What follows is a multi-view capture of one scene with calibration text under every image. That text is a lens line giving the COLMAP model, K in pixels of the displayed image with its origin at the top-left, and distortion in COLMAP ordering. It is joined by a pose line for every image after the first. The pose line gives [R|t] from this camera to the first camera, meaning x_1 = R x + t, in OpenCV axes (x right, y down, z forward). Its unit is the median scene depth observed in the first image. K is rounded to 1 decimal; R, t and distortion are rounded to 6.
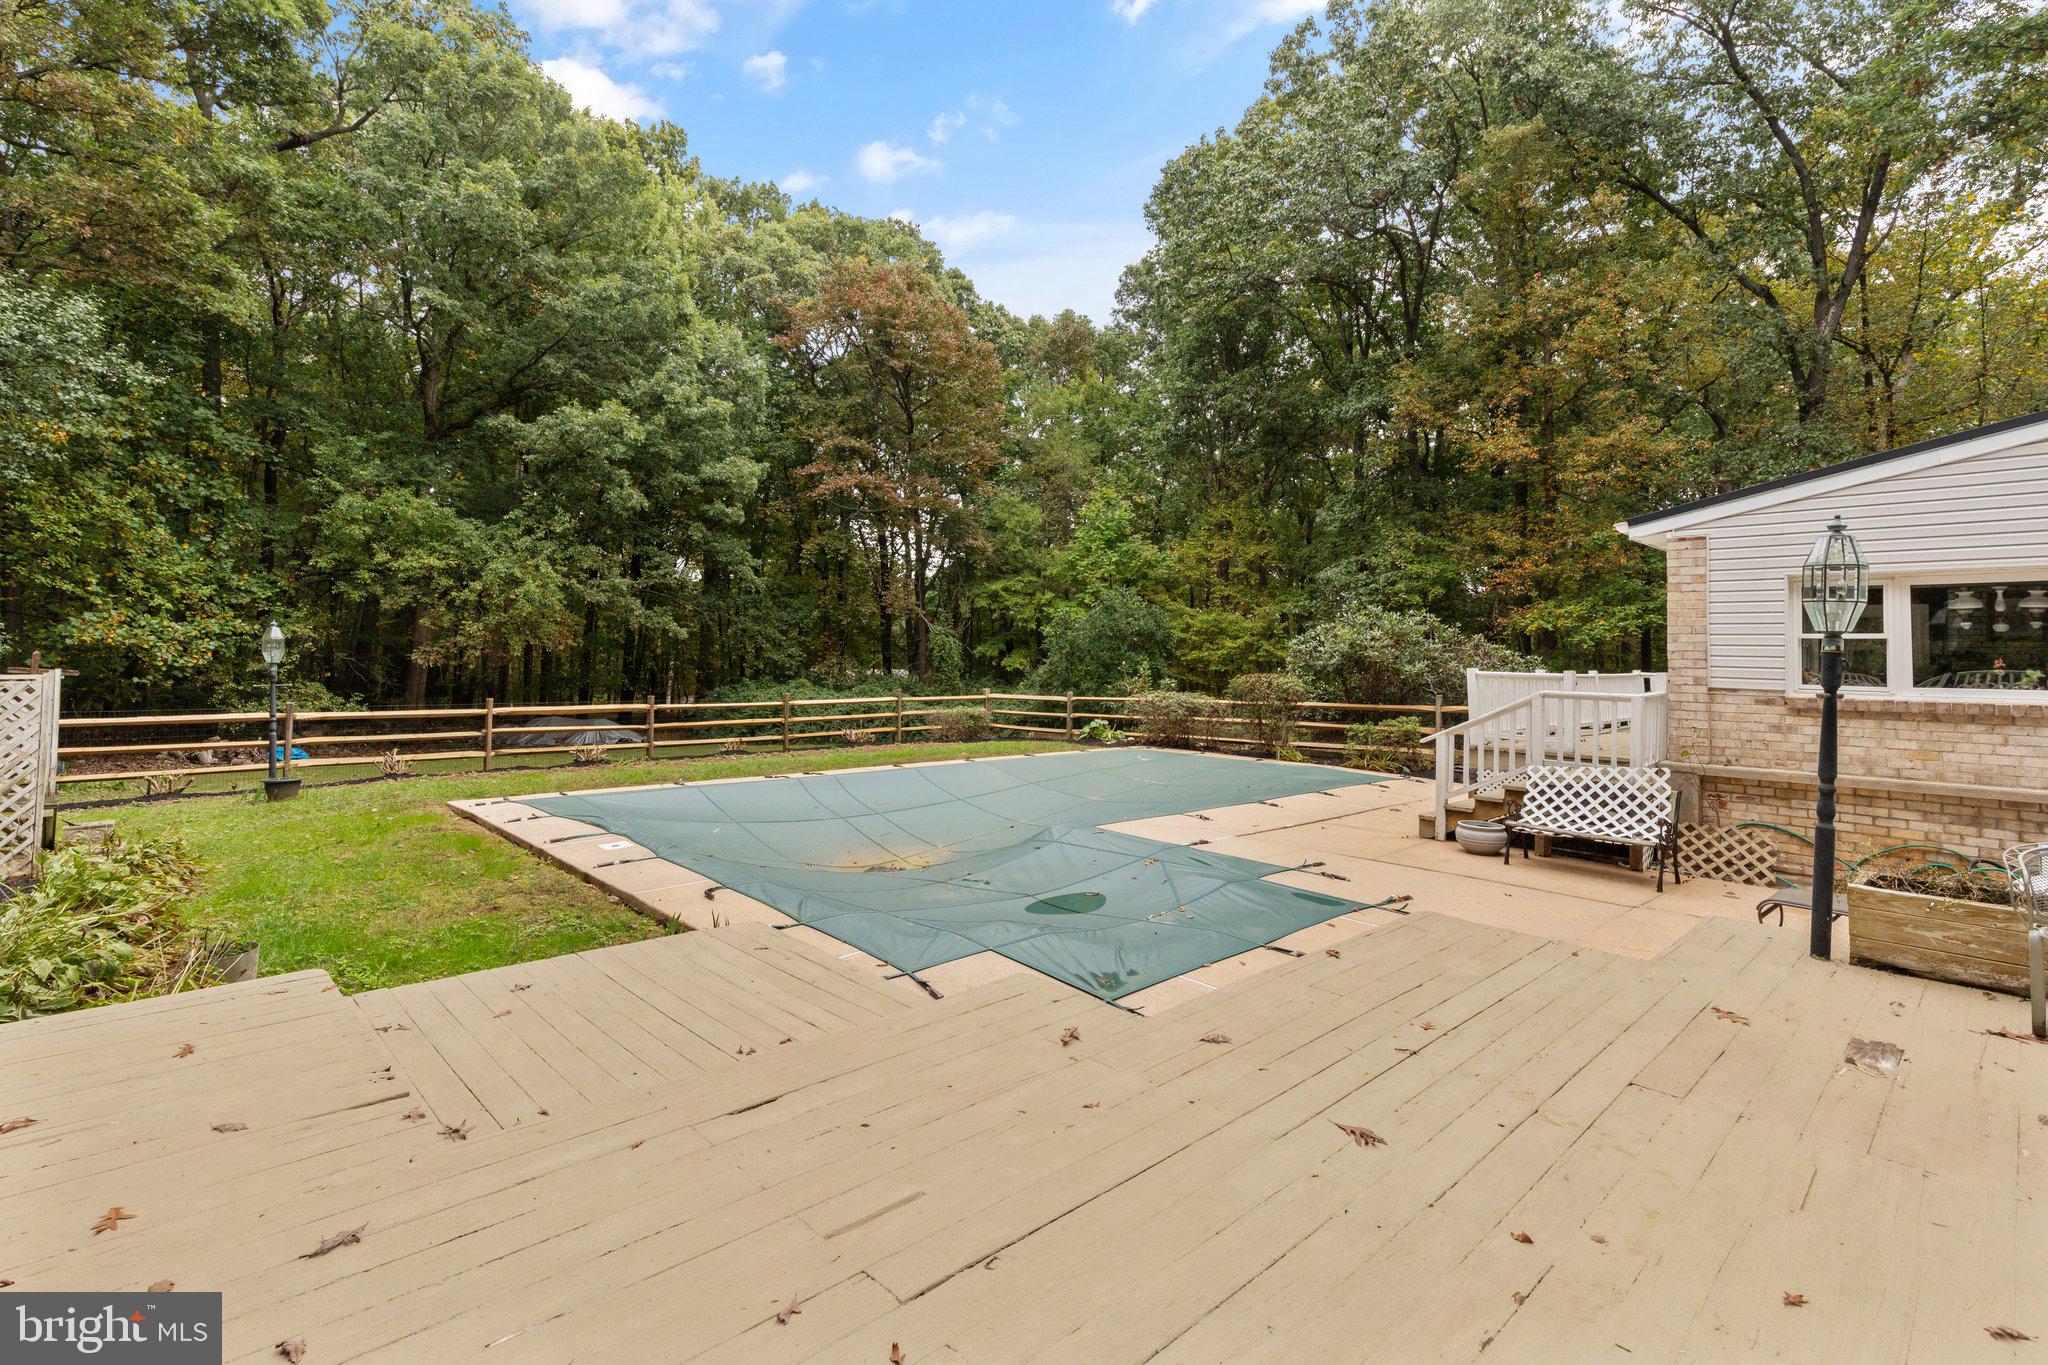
lens RADIAL K [[942.3, 0, 1020.6], [0, 942.3, 672.9], [0, 0, 1]] dist [0.004273, 0.000522]
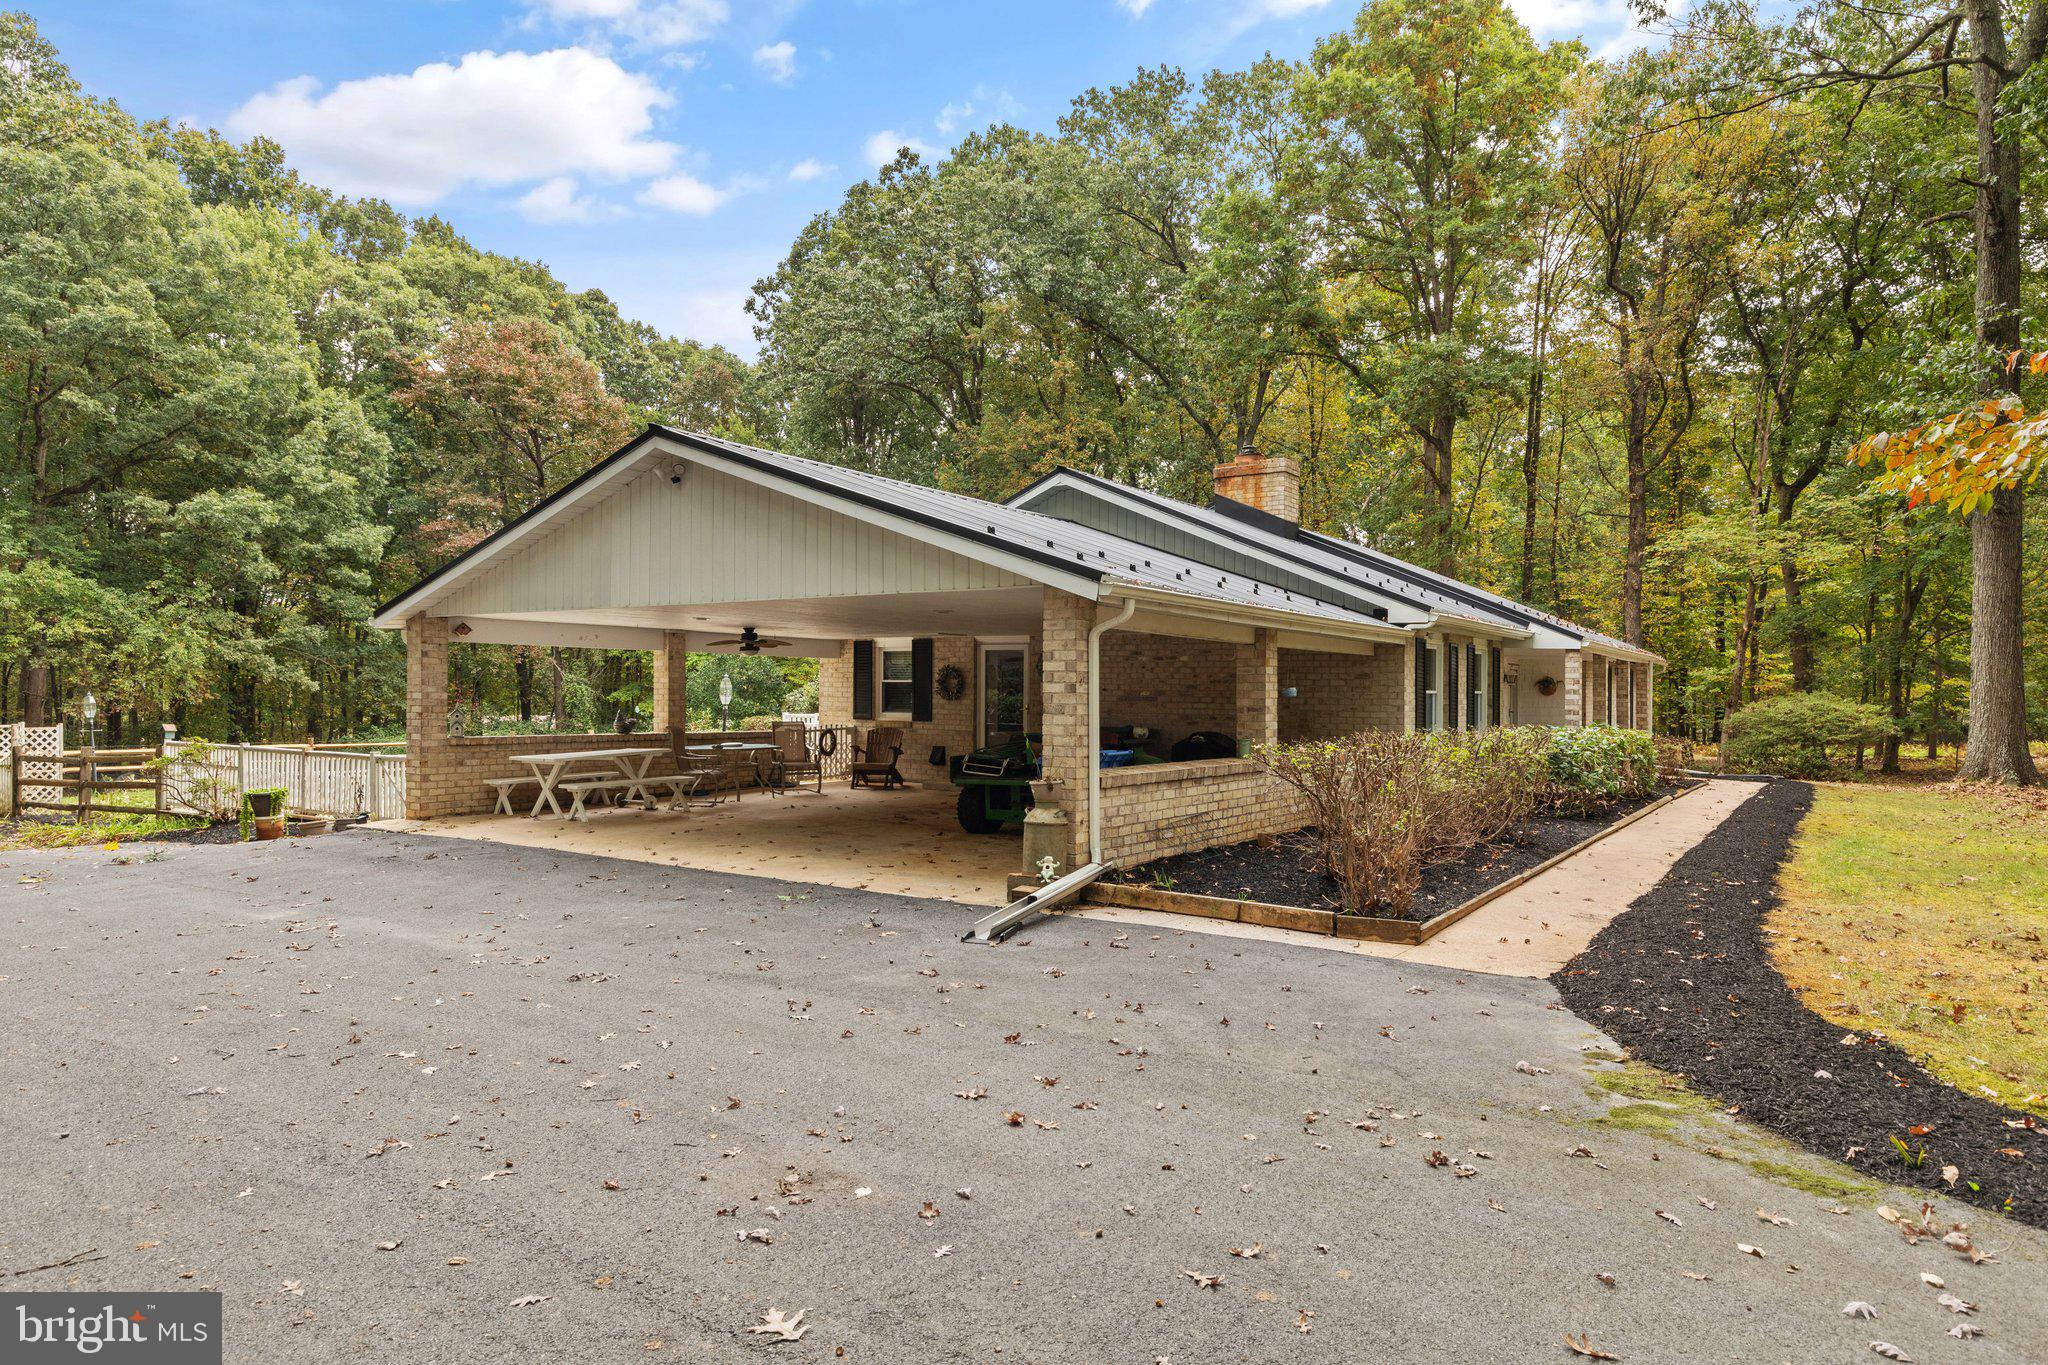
lens RADIAL K [[1238.8, 0, 1049.4], [0, 1238.8, 749.9], [0, 0, 1]] dist [0.003881, -0.004335]
pose [[0.972648, -0.019206, 0.231488, 0.150138], [0.012924, 0.999507, 0.028623, 0.002957], [-0.231924, -0.024848, 0.972416, -0.642699]]
